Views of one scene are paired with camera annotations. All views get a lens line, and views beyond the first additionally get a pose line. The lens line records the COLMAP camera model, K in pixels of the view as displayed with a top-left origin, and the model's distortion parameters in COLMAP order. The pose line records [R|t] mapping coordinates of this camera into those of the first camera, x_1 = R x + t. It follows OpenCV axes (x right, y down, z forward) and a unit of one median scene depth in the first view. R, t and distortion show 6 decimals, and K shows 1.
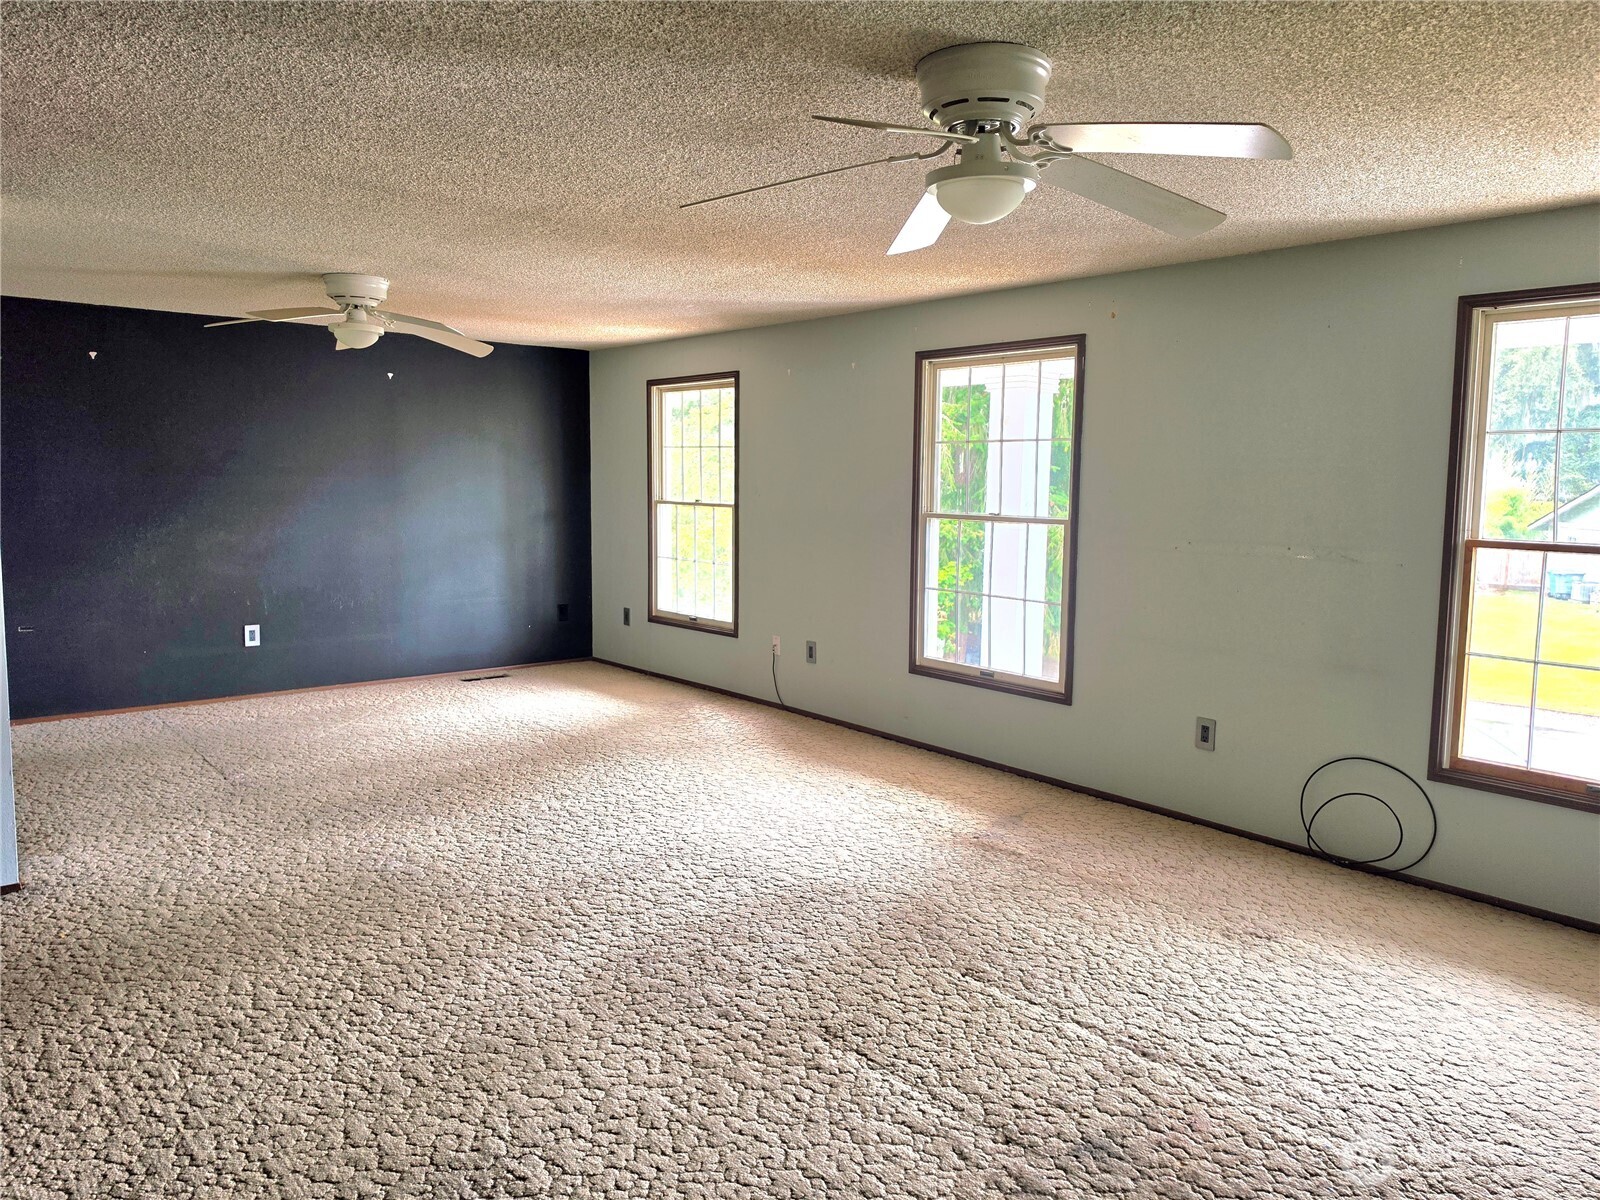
lens RADIAL K [[1113.6, 0, 797.6], [0, 1113.6, 571.7], [0, 0, 1]] dist [0.119521, -0.206085]
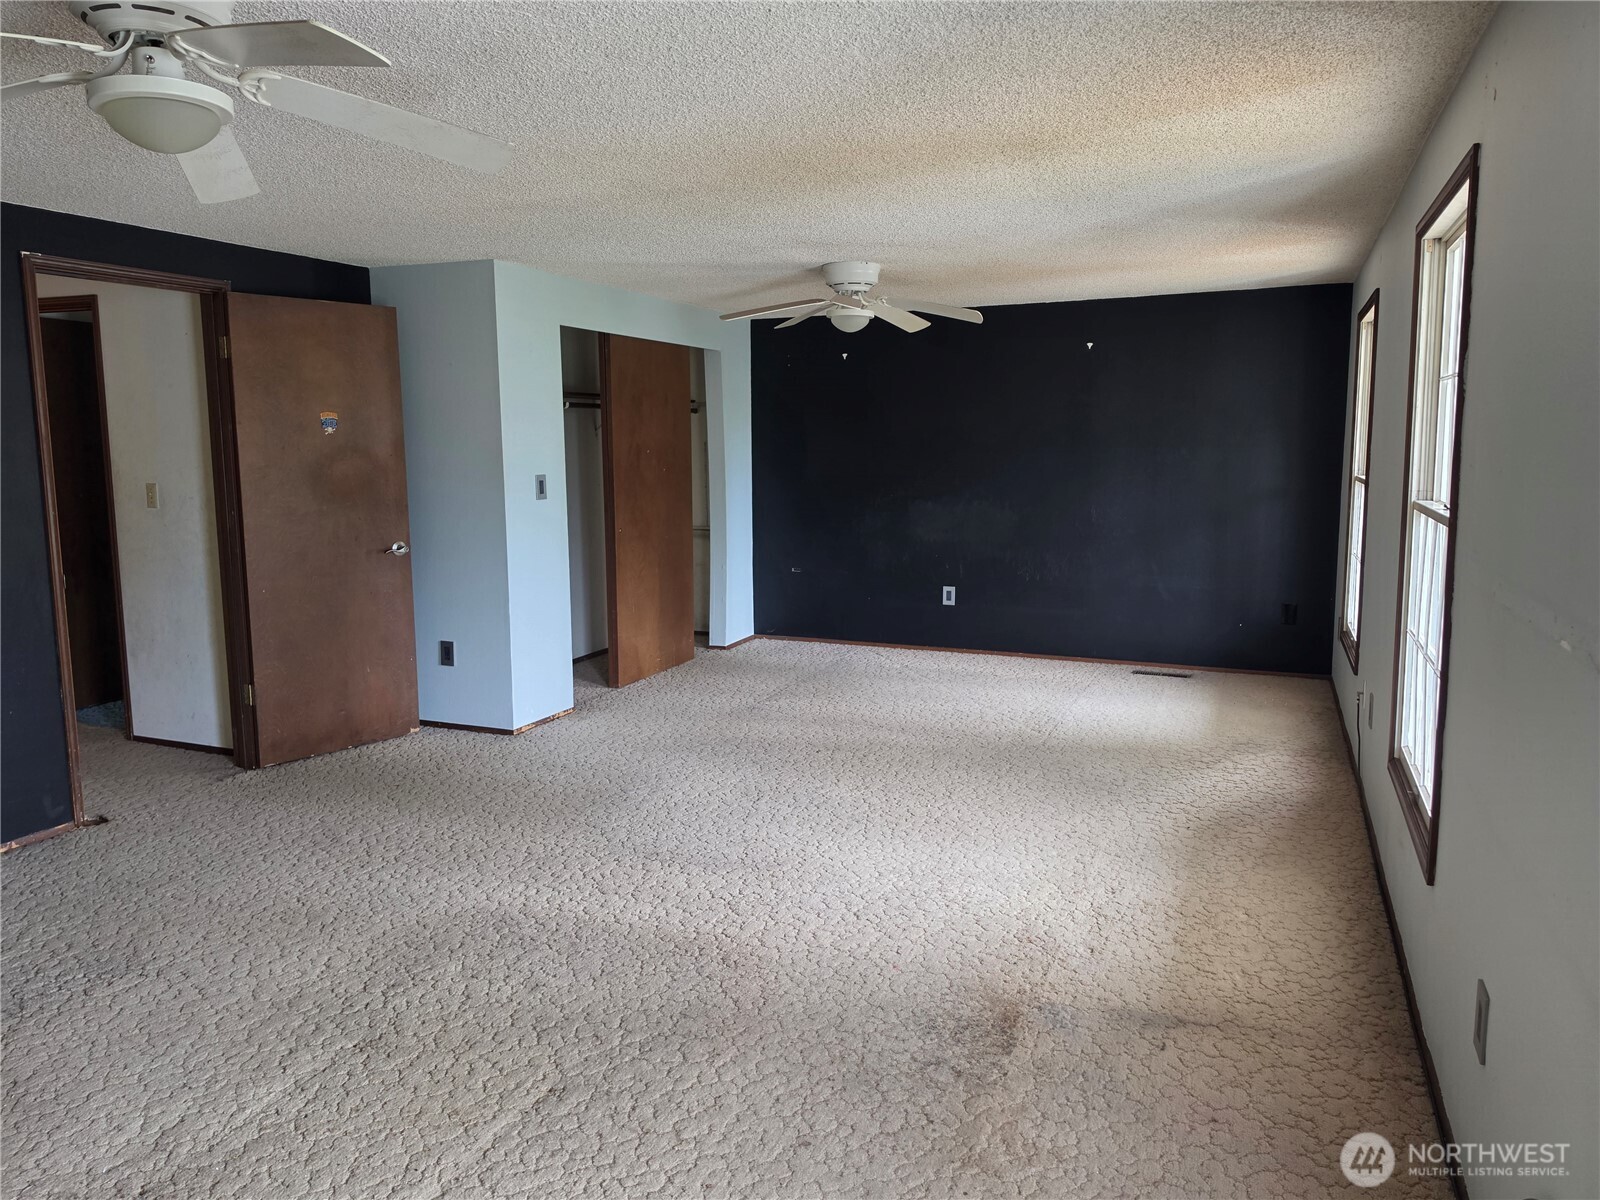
lens RADIAL K [[1082.1, 0, 807.2], [0, 1082.1, 598.6], [0, 0, 1]] dist [0.067803, -0.107603]
pose [[0.449421, 0.113075, -0.886135, 0.565289], [-0.068499, 0.993398, 0.092022, -0.041641], [0.890690, 0.019343, 0.454200, 0.530781]]
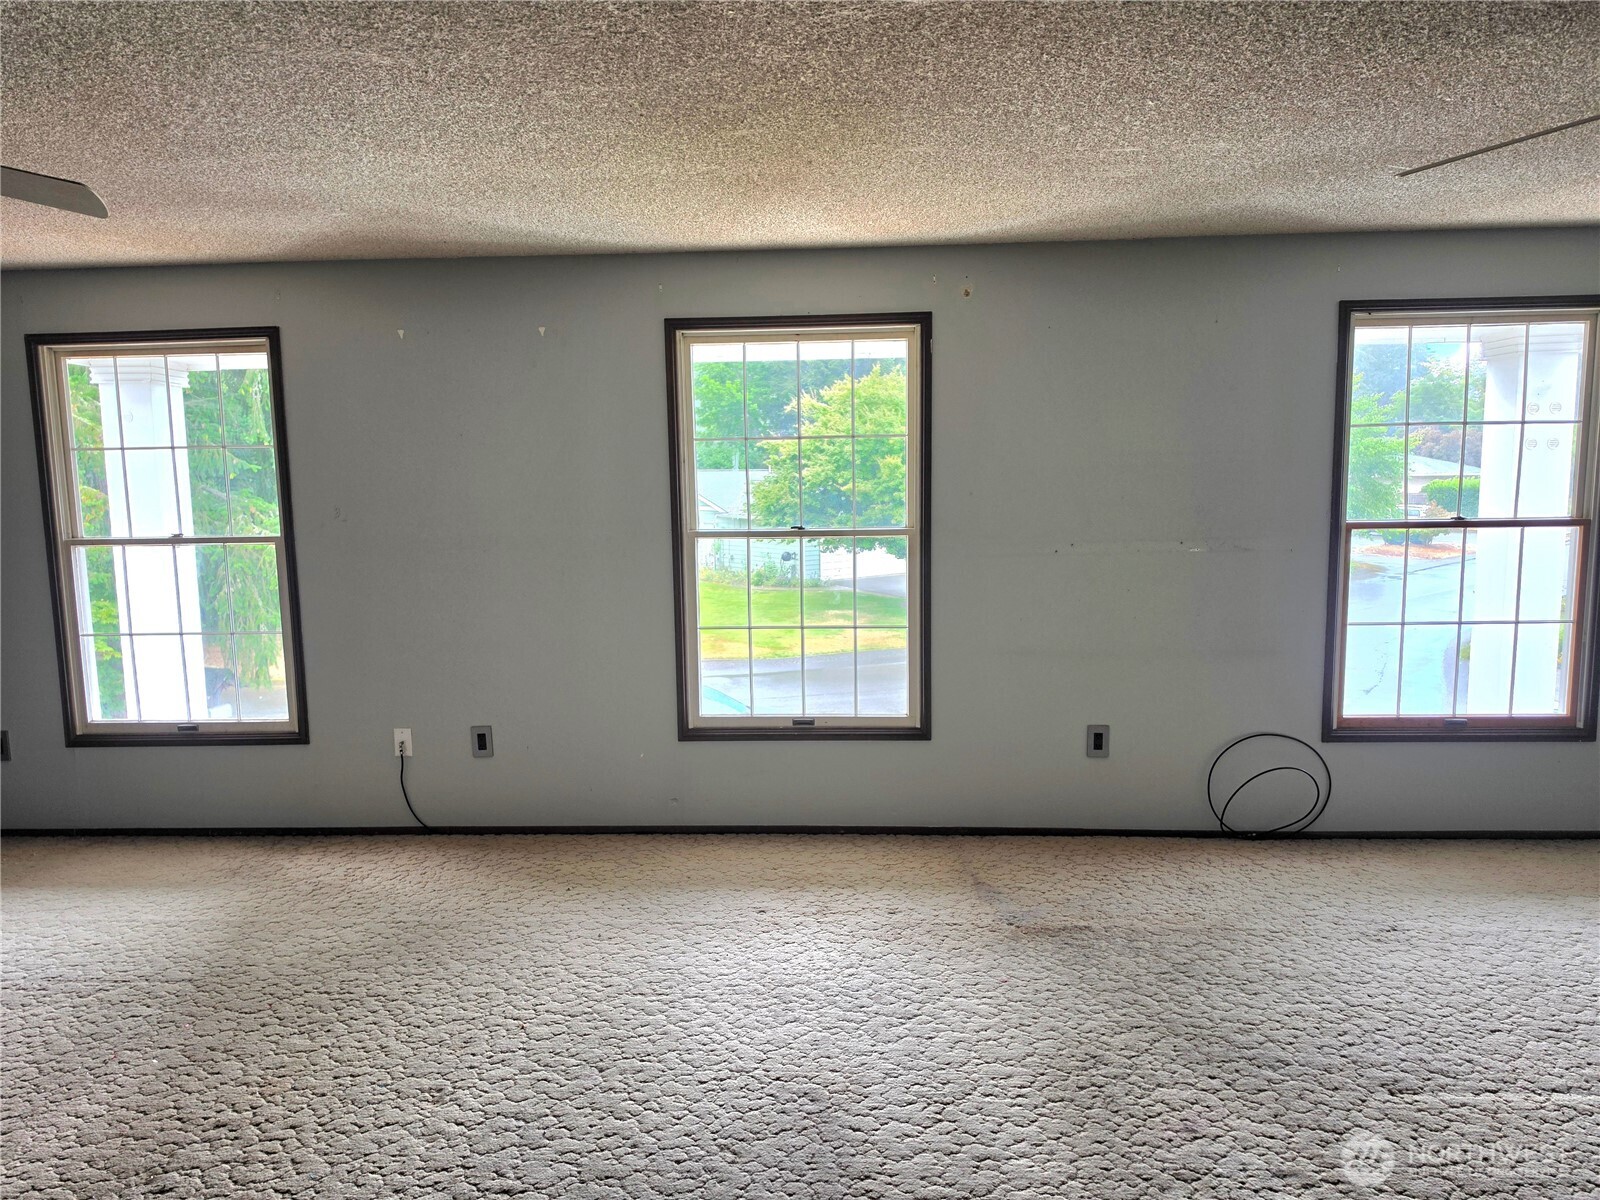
lens RADIAL K [[1082.1, 0, 807.2], [0, 1082.1, 598.6], [0, 0, 1]] dist [0.067803, -0.107603]
pose [[0.691867, -0.104674, 0.714397, -0.430604], [0.090432, 0.994207, 0.058091, -0.050010], [-0.716339, 0.024413, 0.697325, 0.494461]]
